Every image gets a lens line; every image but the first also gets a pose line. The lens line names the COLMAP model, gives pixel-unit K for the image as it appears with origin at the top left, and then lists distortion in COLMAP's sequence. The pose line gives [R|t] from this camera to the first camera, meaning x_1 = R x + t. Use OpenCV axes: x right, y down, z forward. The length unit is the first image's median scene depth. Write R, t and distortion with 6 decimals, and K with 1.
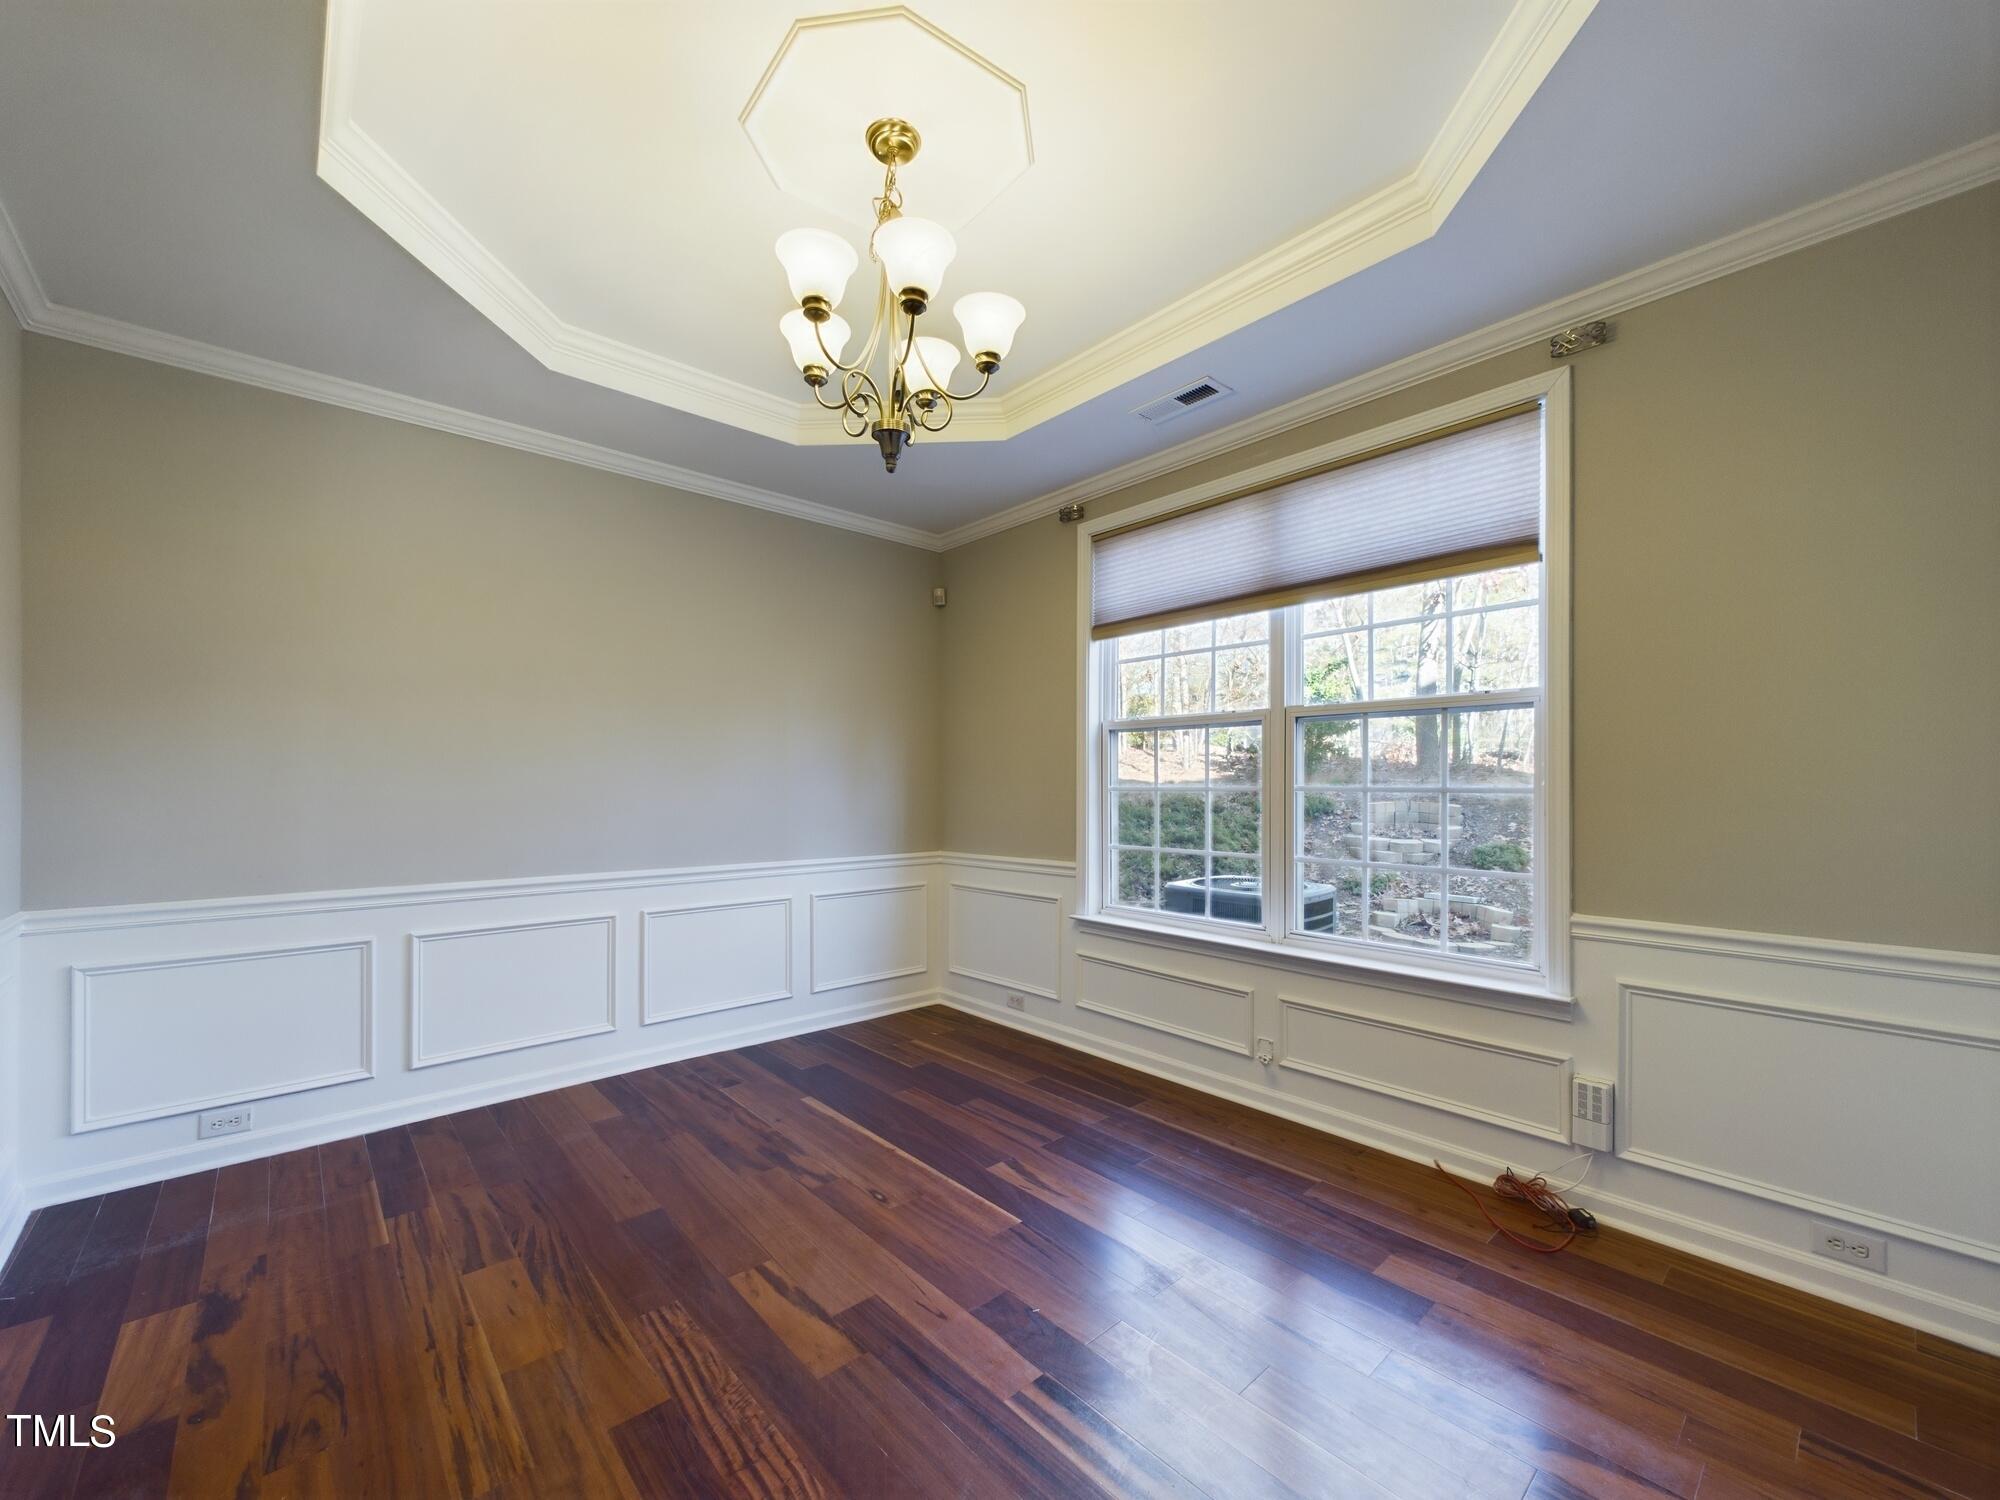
lens RADIAL K [[801.2, 0, 1000.6], [0, 801.2, 786.2], [0, 0, 1]] dist [-0.000132, -0.000140]
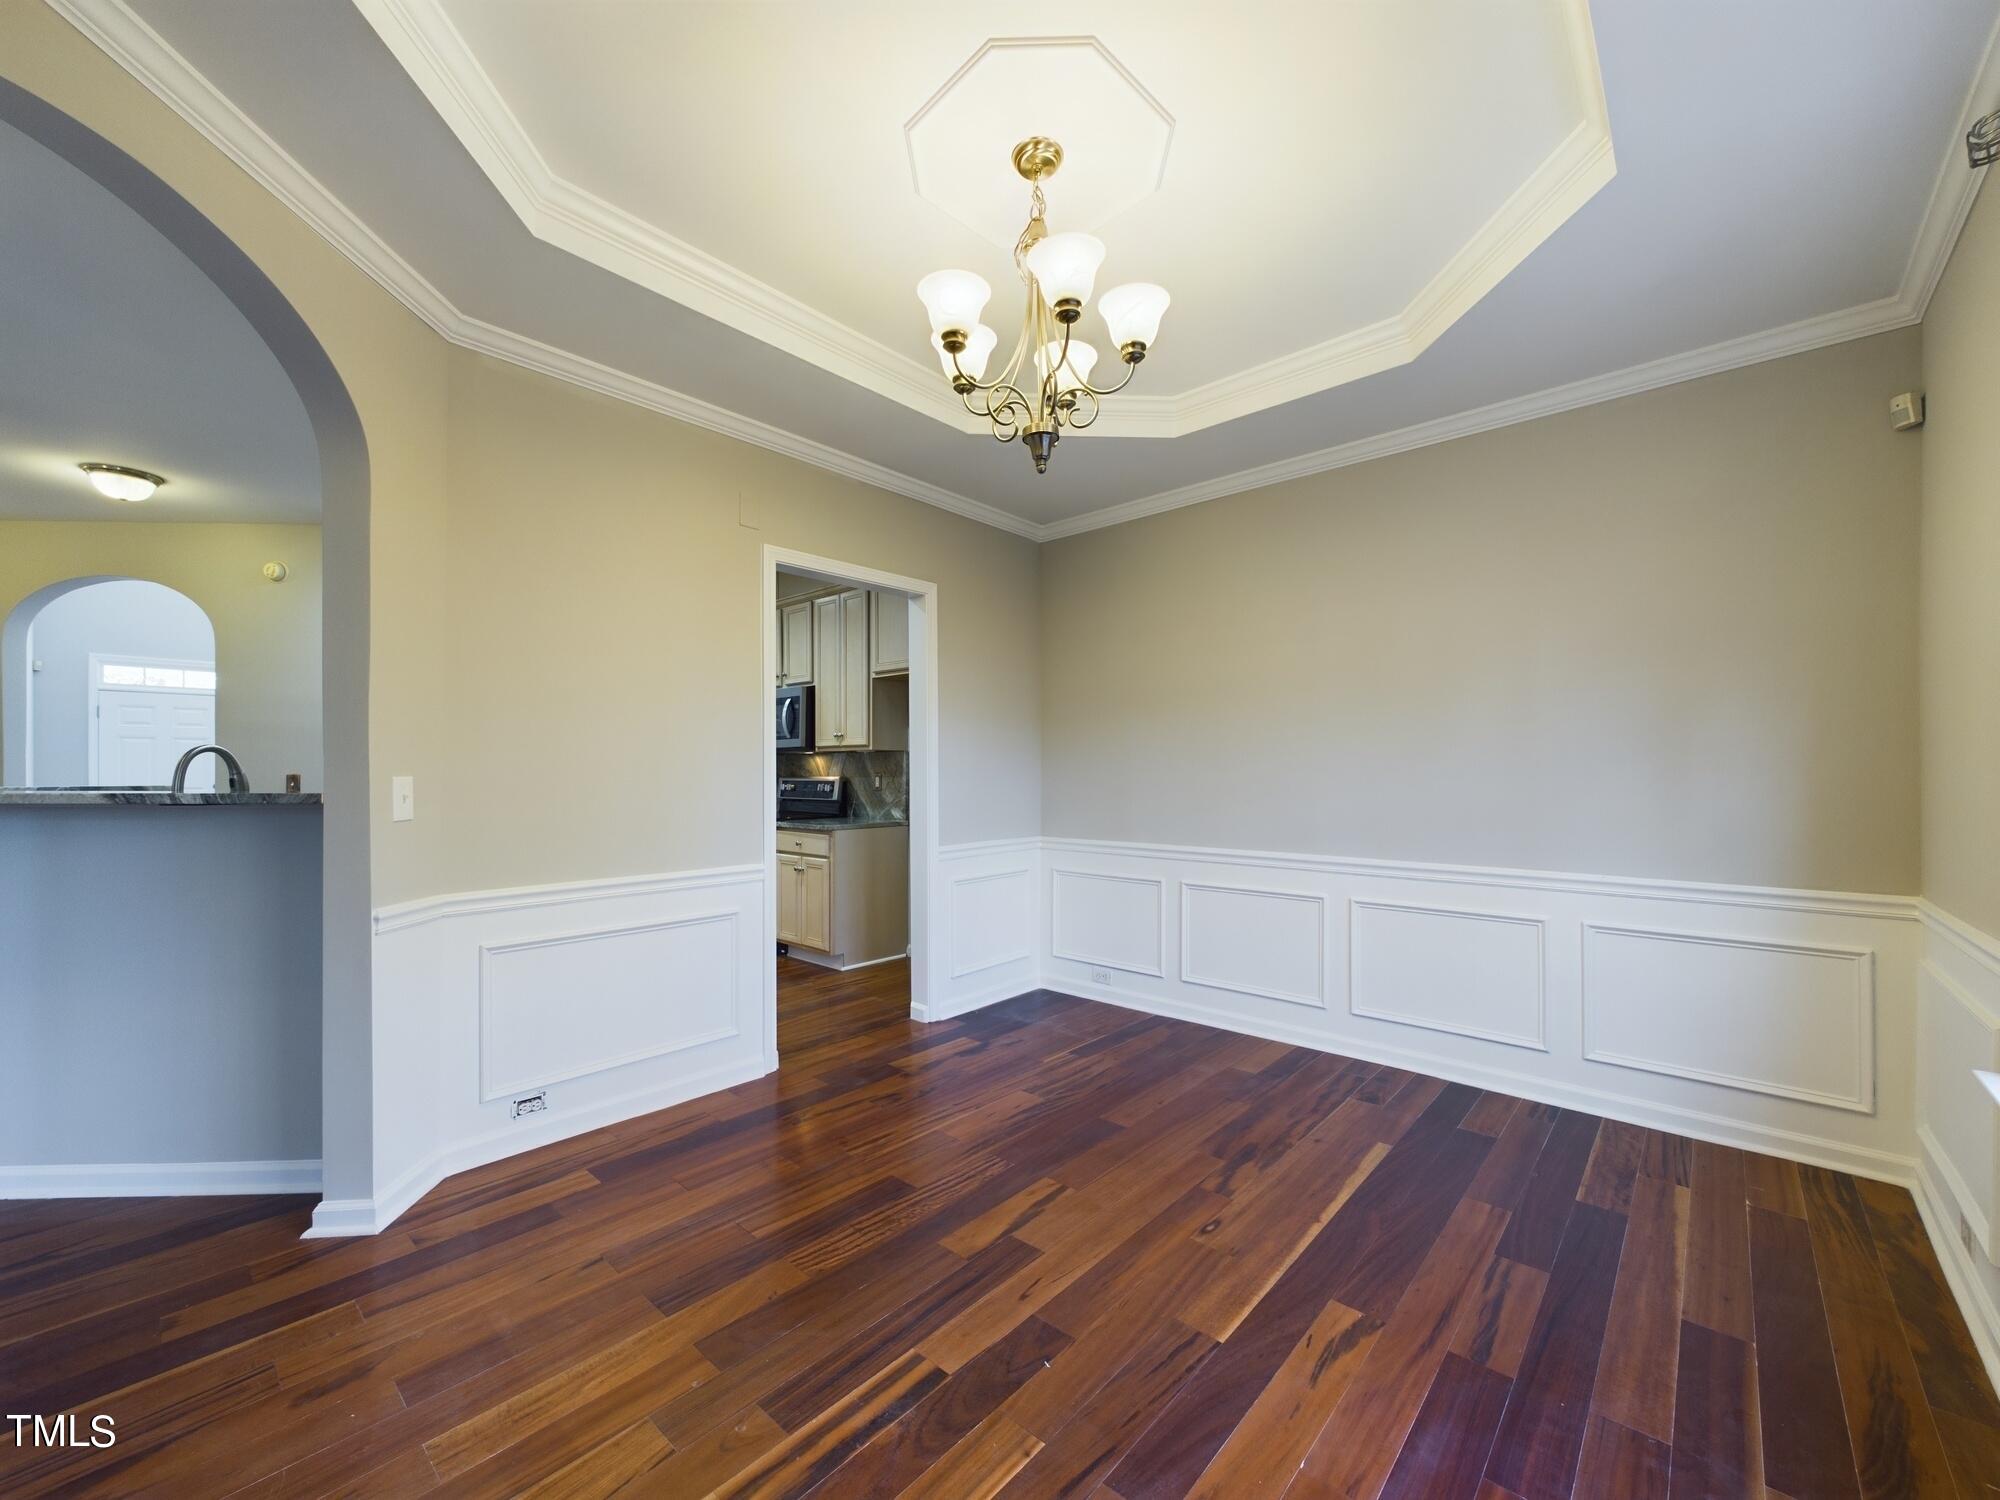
lens RADIAL K [[803.3, 0, 1000.3], [0, 803.3, 764.0], [0, 0, 1]] dist [0.001972, -0.000055]
pose [[0.104478, -0.011373, -0.994462, 0.671839], [-0.000254, 0.999934, -0.011462, 0.000284], [0.994527, 0.001450, 0.104468, 0.616512]]
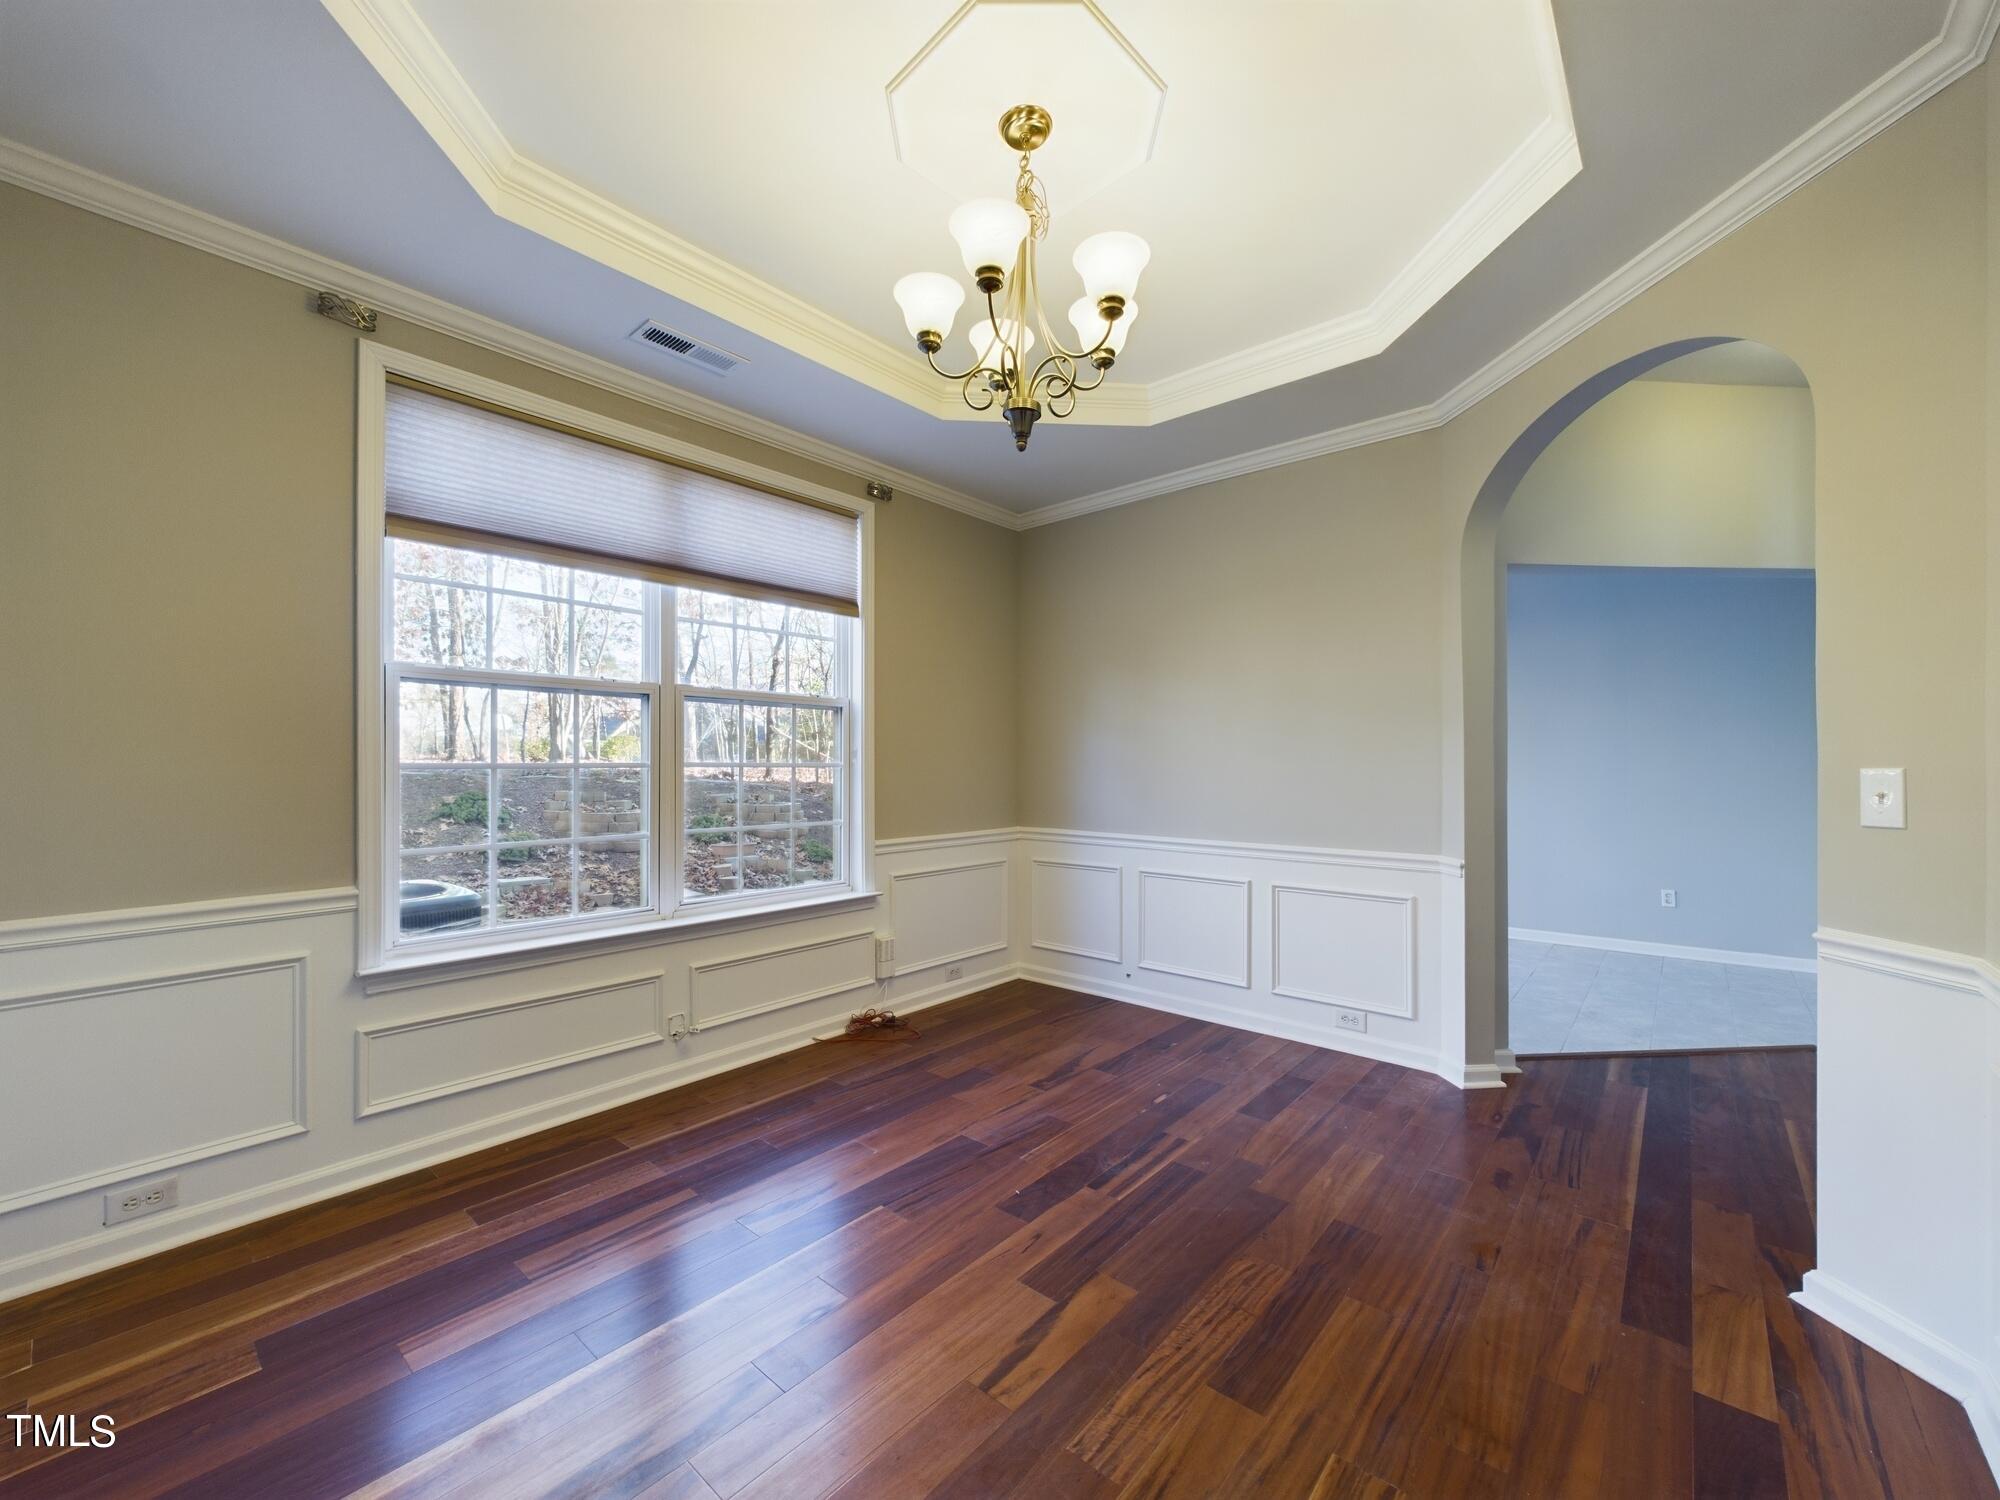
lens RADIAL K [[803.3, 0, 1000.3], [0, 803.3, 764.0], [0, 0, 1]] dist [0.001972, -0.000055]
pose [[-0.127192, -0.001747, 0.991877, -0.840560], [-0.000373, 0.999998, 0.001714, 0.000727], [-0.991878, -0.000152, -0.127192, 0.852683]]
